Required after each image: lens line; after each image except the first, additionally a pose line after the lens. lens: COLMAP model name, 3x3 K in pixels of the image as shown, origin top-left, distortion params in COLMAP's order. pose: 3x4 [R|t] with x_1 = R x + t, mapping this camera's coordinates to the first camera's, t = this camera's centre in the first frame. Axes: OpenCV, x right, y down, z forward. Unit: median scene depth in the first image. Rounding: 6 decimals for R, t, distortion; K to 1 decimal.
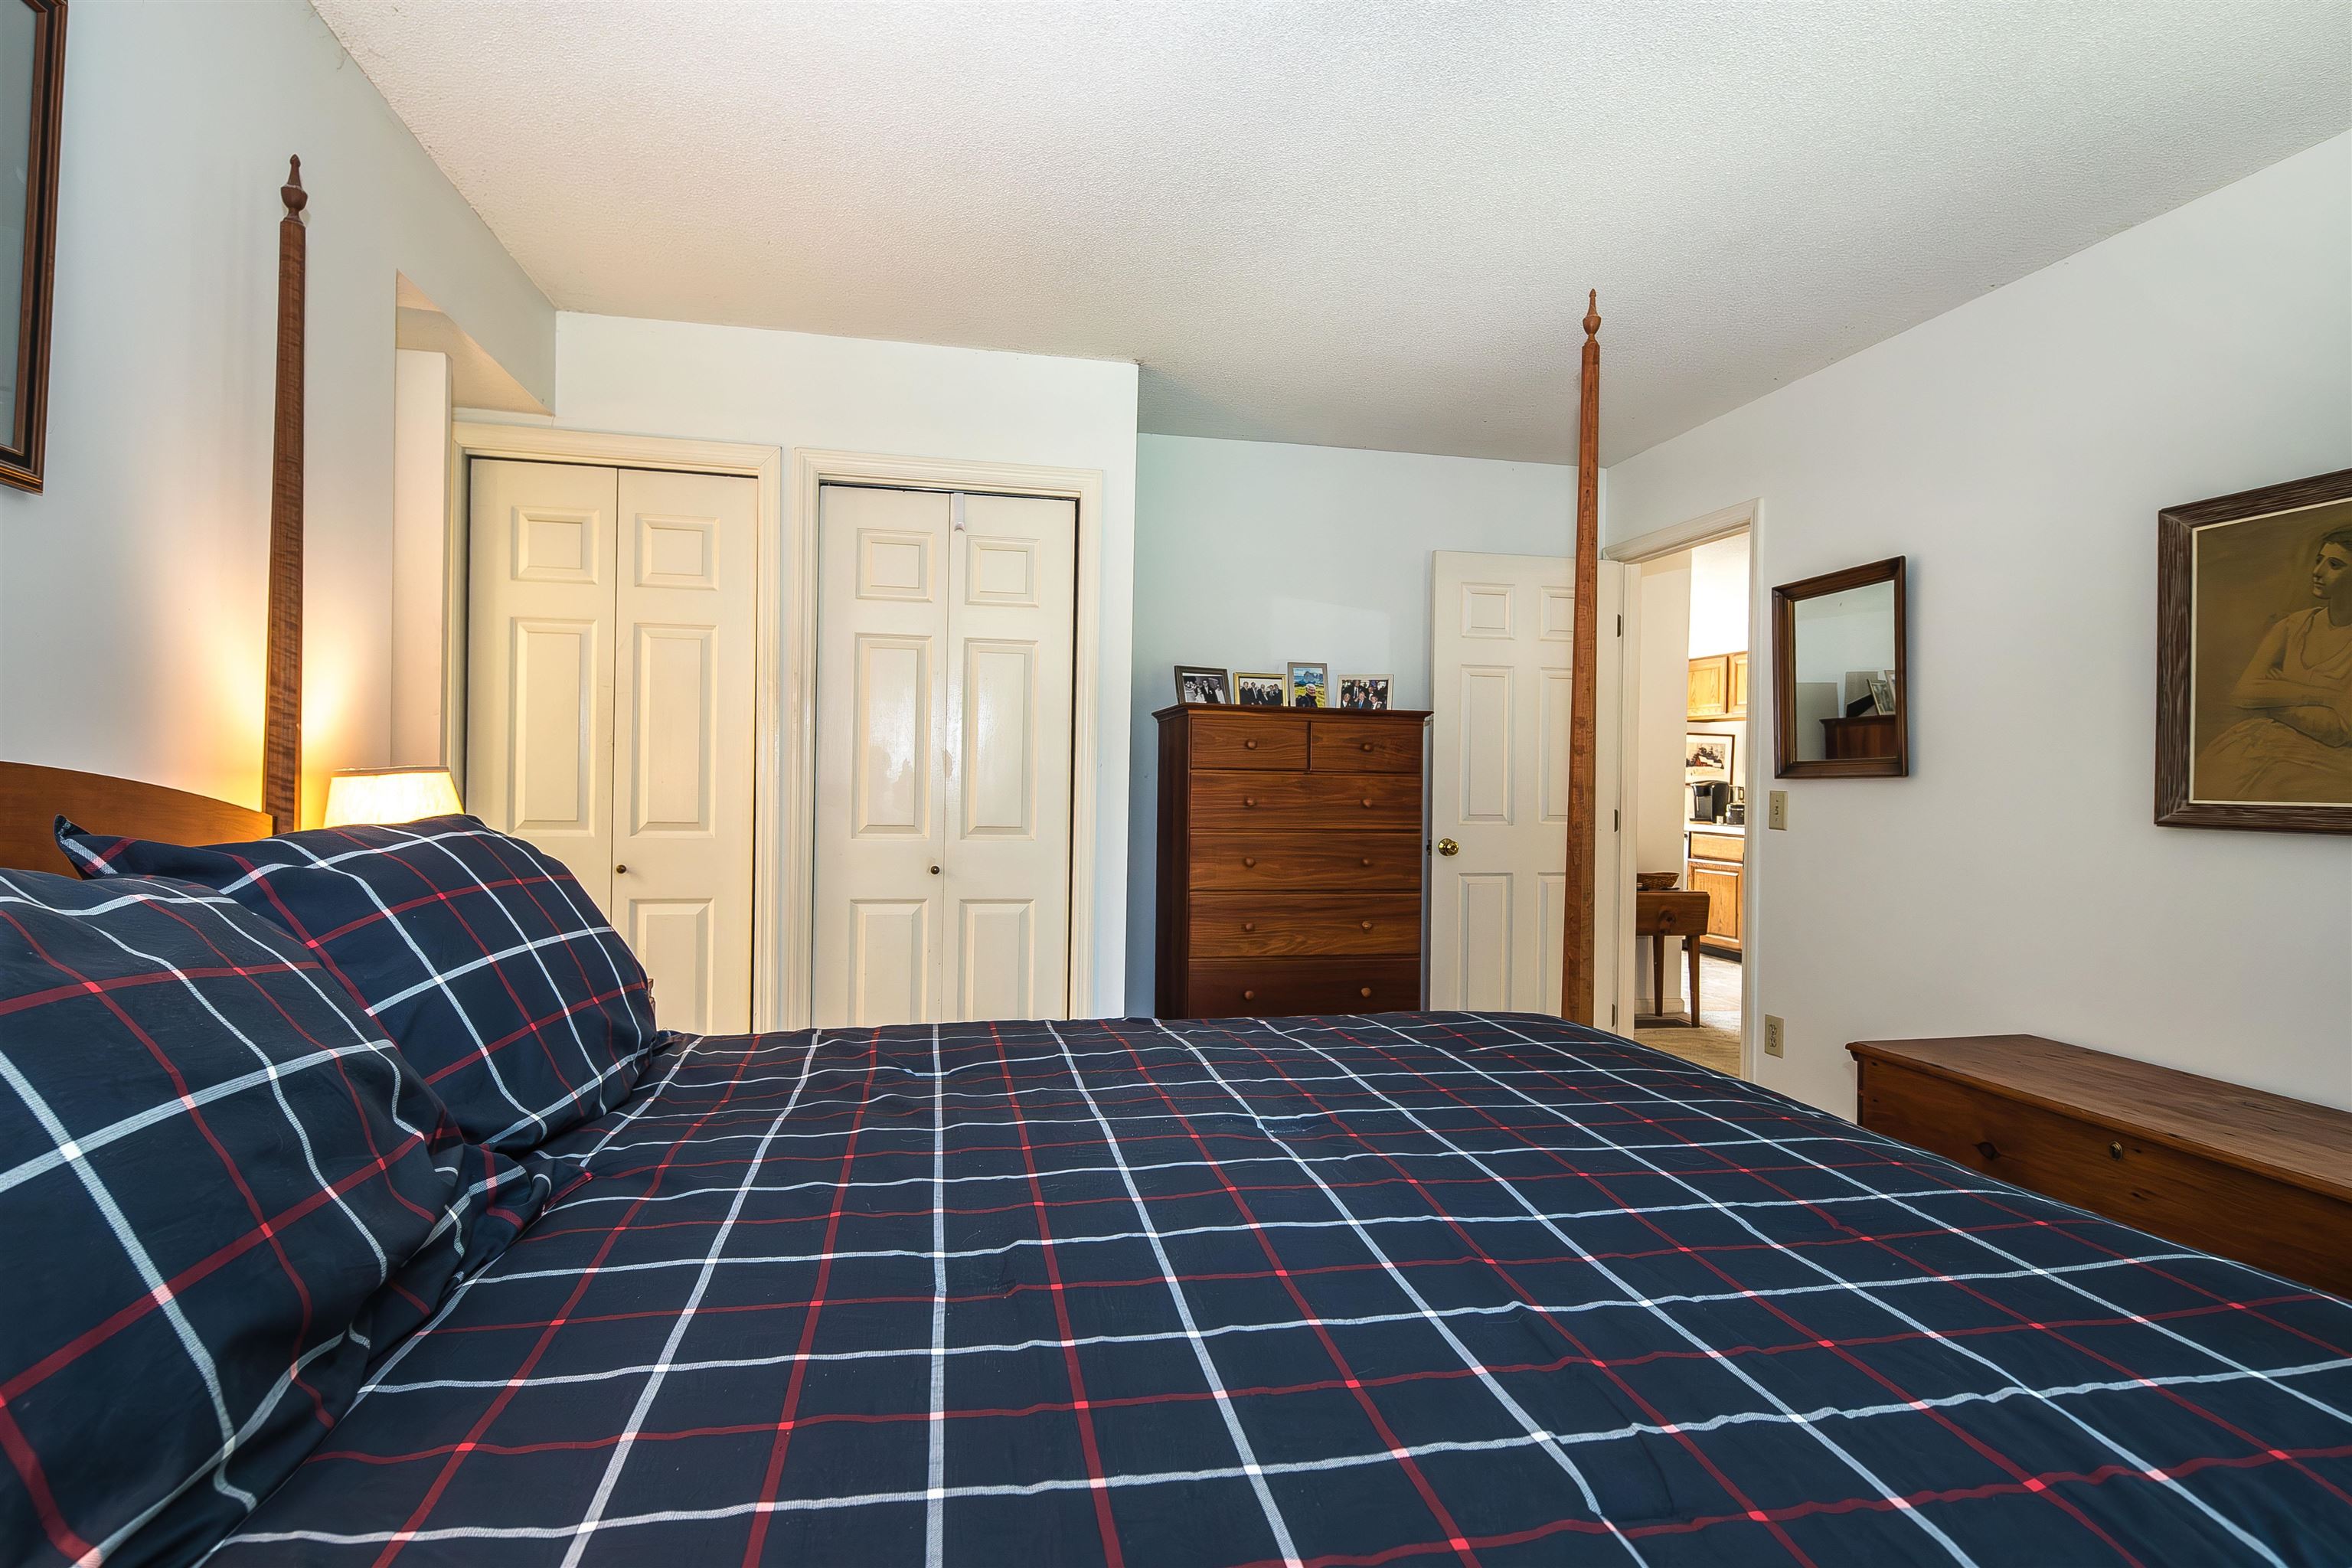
lens RADIAL K [[1173.0, 0, 1175.2], [0, 1173.0, 767.0], [0, 0, 1]] dist [0.001046, -0.000001]
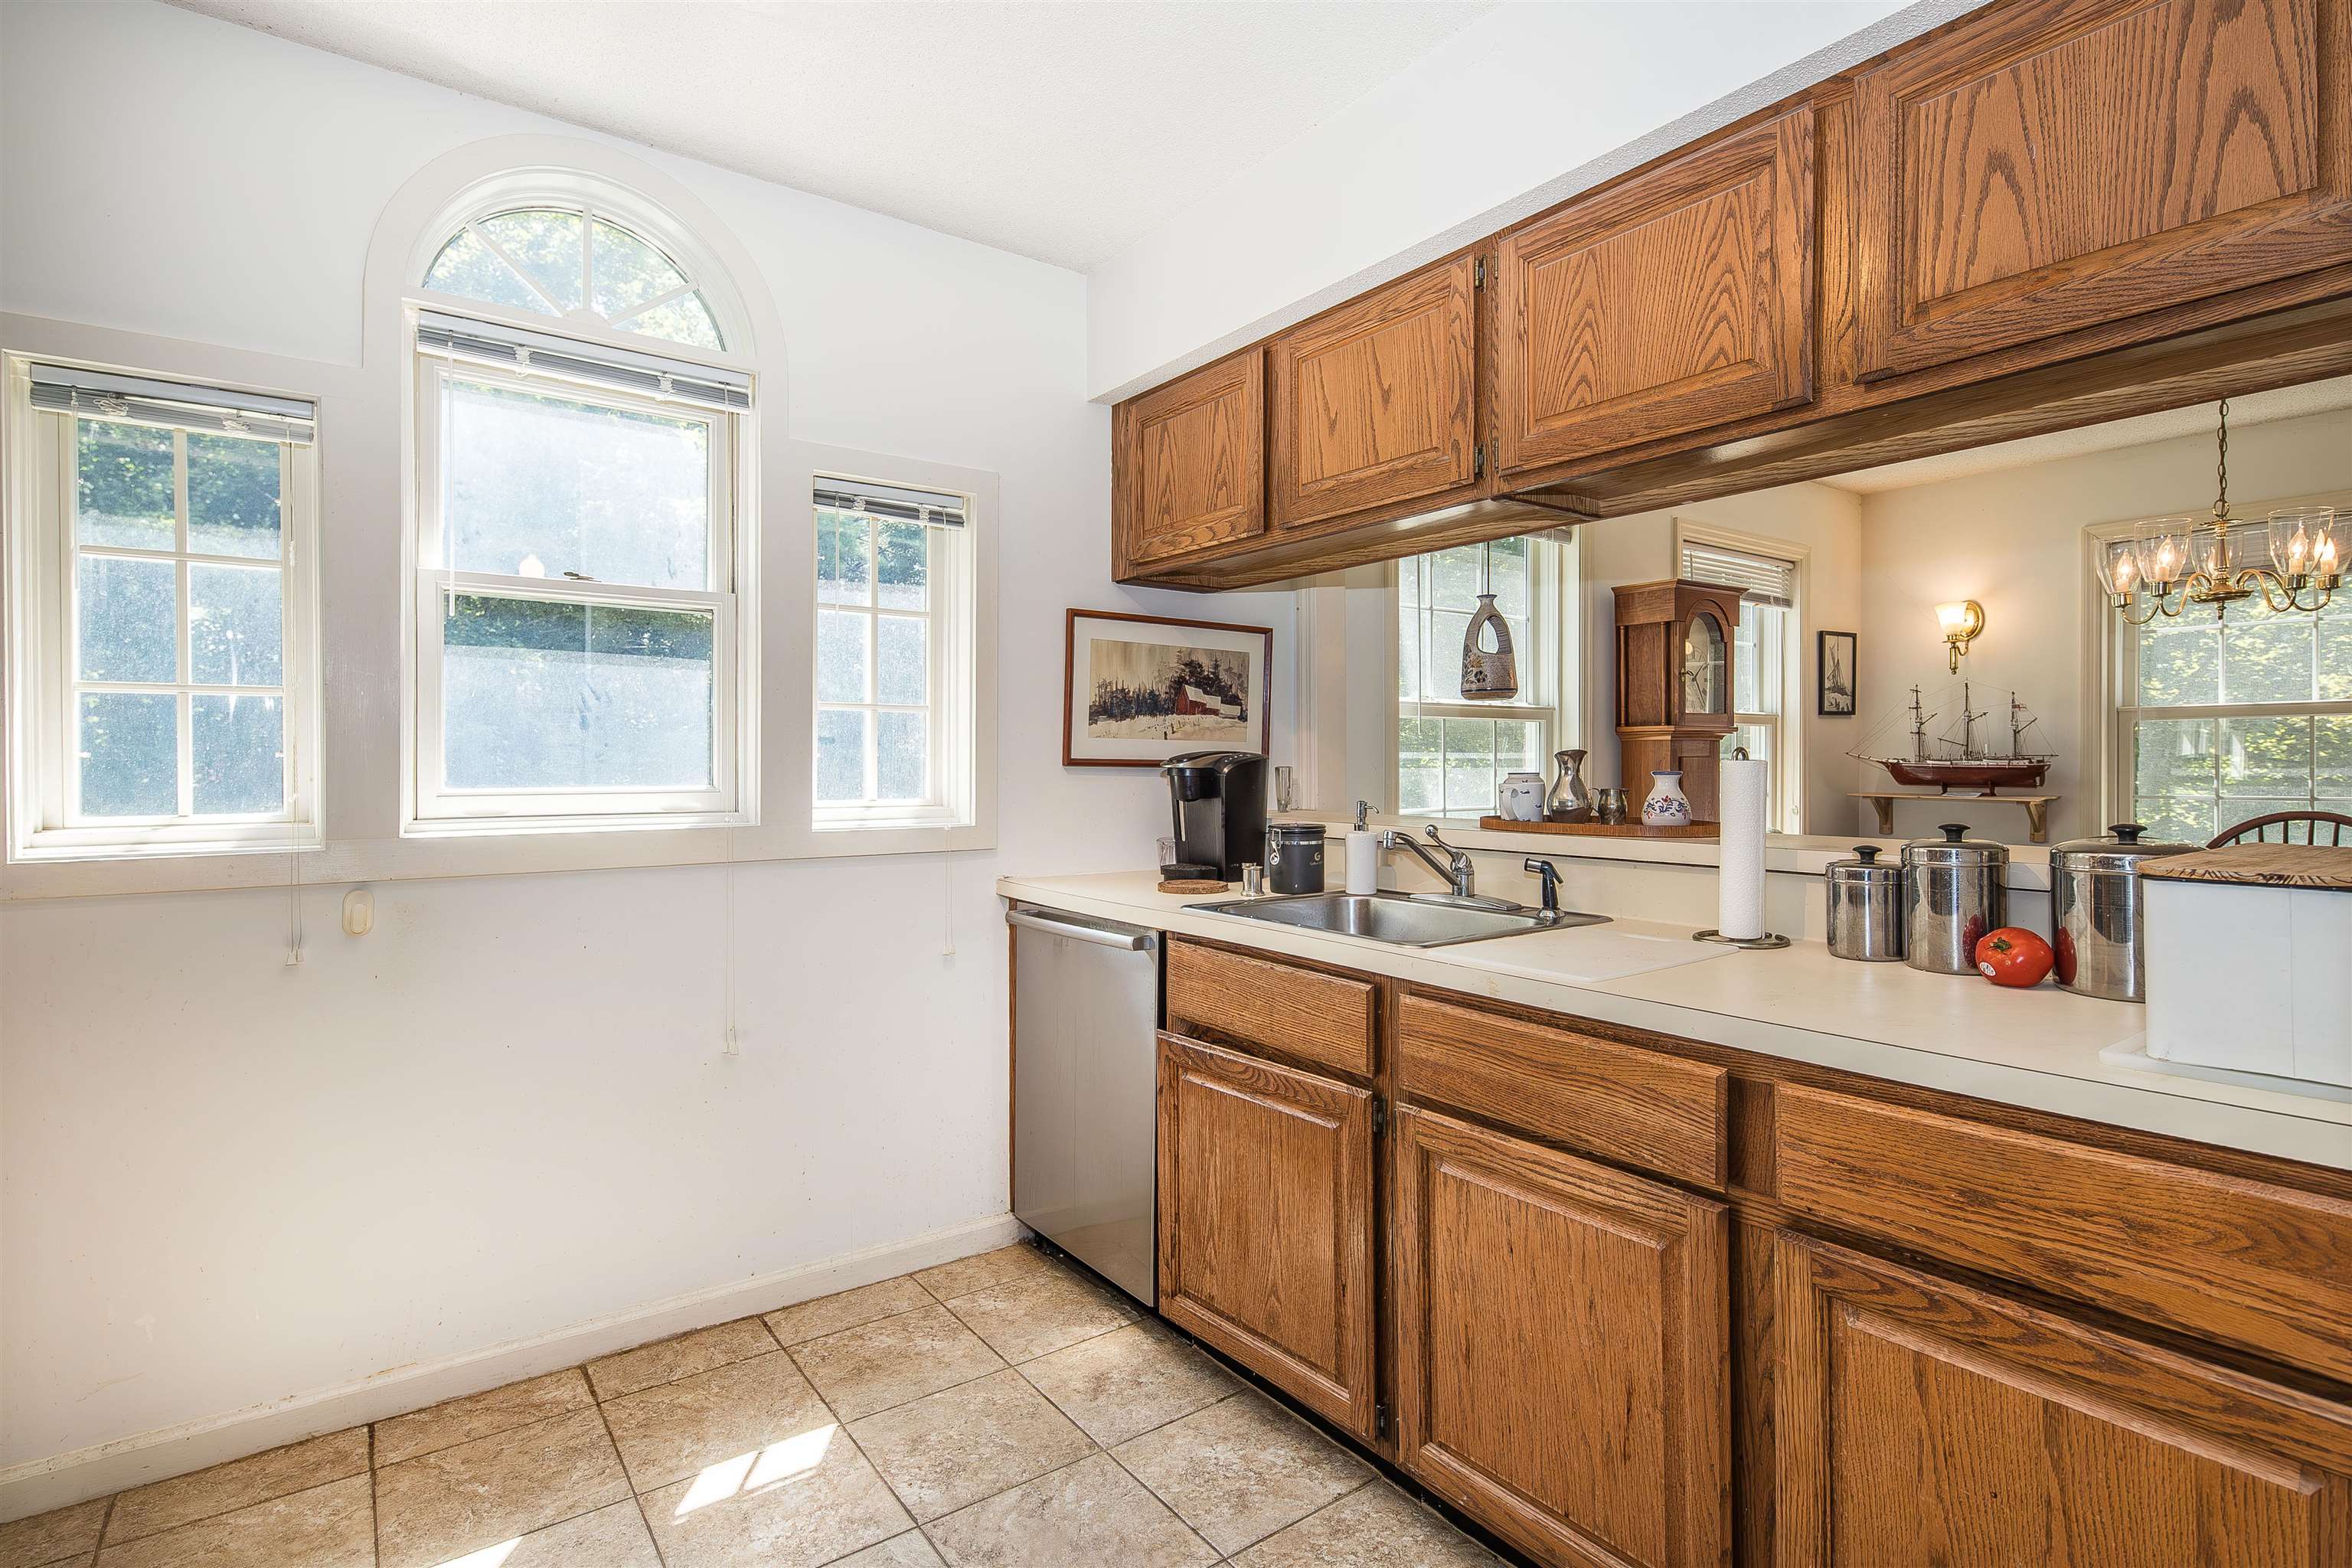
lens RADIAL K [[1173.0, 0, 1166.4], [0, 1173.0, 775.4], [0, 0, 1]] dist [0.001046, -0.000001]
pose [[0.906795, -0.004065, 0.421552, 0.297331], [0.002378, 0.999987, 0.004526, 0.016467], [-0.421565, -0.003102, 0.906793, 0.691595]]
